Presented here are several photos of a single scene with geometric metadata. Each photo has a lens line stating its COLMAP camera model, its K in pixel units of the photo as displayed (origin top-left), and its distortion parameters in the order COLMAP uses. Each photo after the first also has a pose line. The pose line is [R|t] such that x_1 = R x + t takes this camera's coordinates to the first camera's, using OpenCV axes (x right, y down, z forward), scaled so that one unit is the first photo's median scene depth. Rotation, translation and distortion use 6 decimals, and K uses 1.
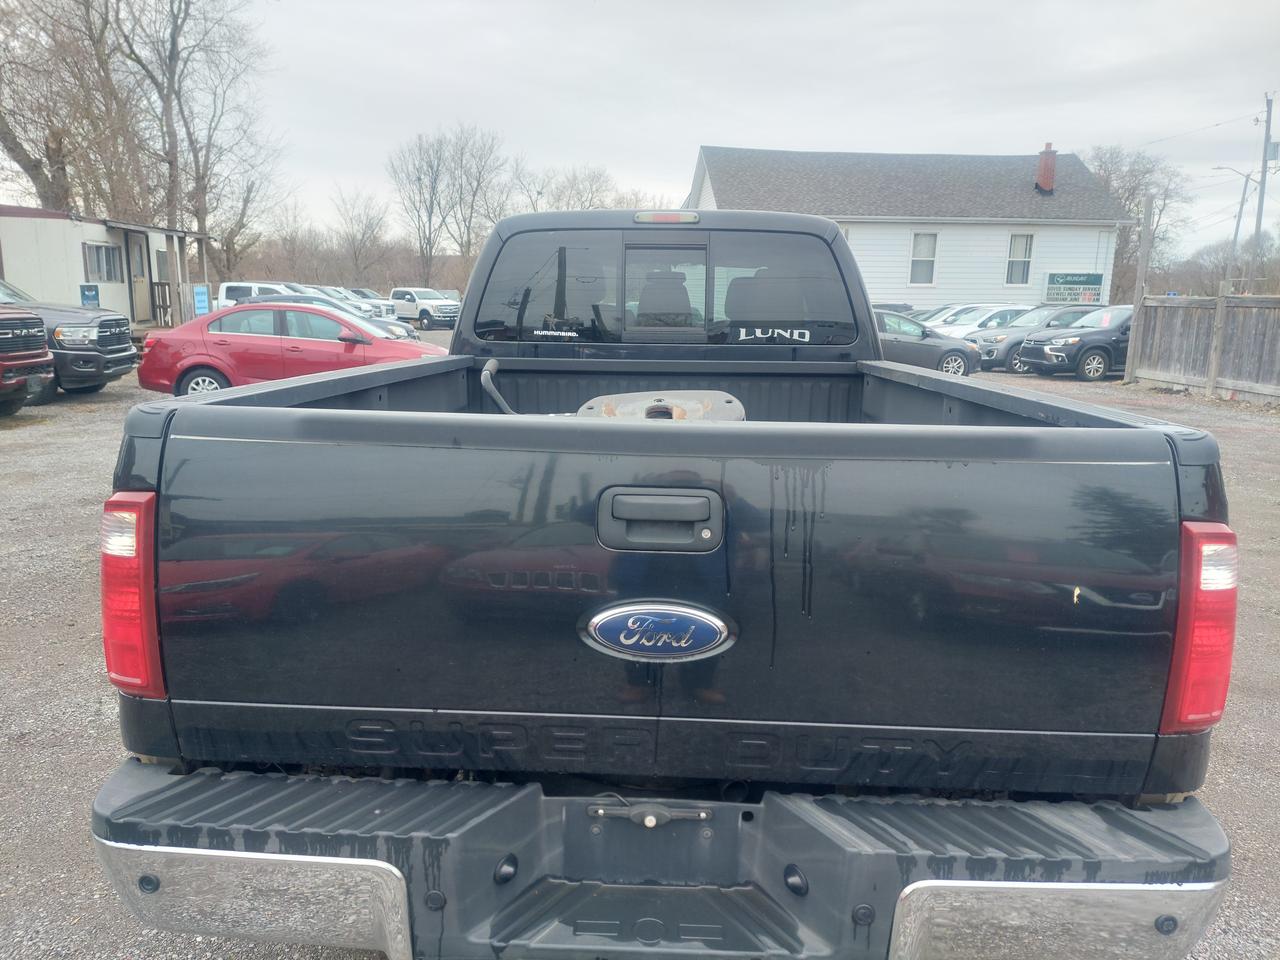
lens RADIAL K [[942.2, 0, 633.1], [0, 942.2, 480.3], [0, 0, 1]] dist [0.051584, -0.043971]
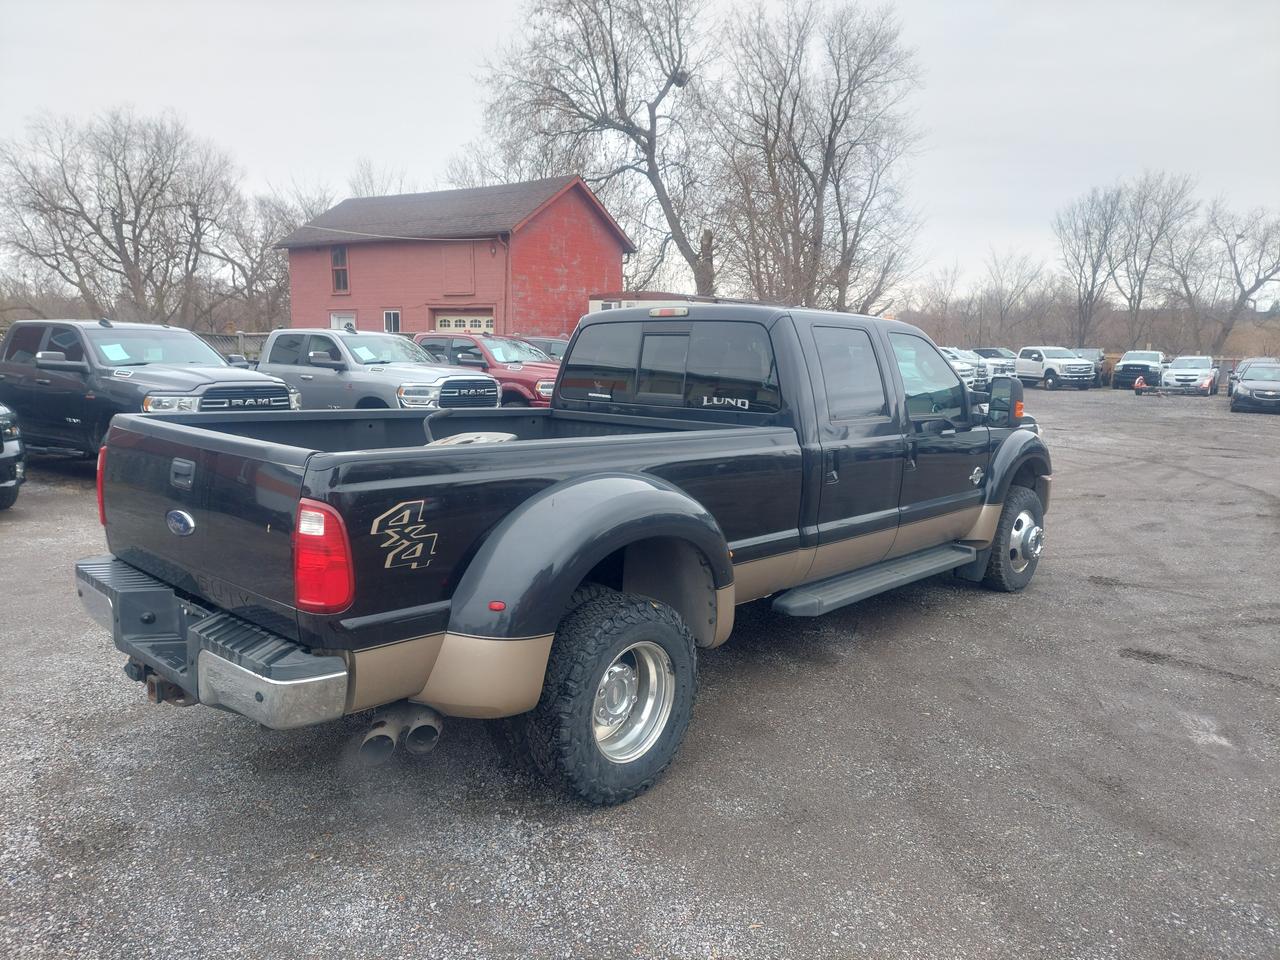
lens RADIAL K [[942.2, 0, 633.1], [0, 942.2, 480.3], [0, 0, 1]] dist [0.051584, -0.043971]
pose [[0.752829, 0.090728, -0.651933, 0.108977], [-0.128399, 0.991670, -0.010261, -0.002877], [0.645571, 0.091433, 0.758207, -0.002017]]
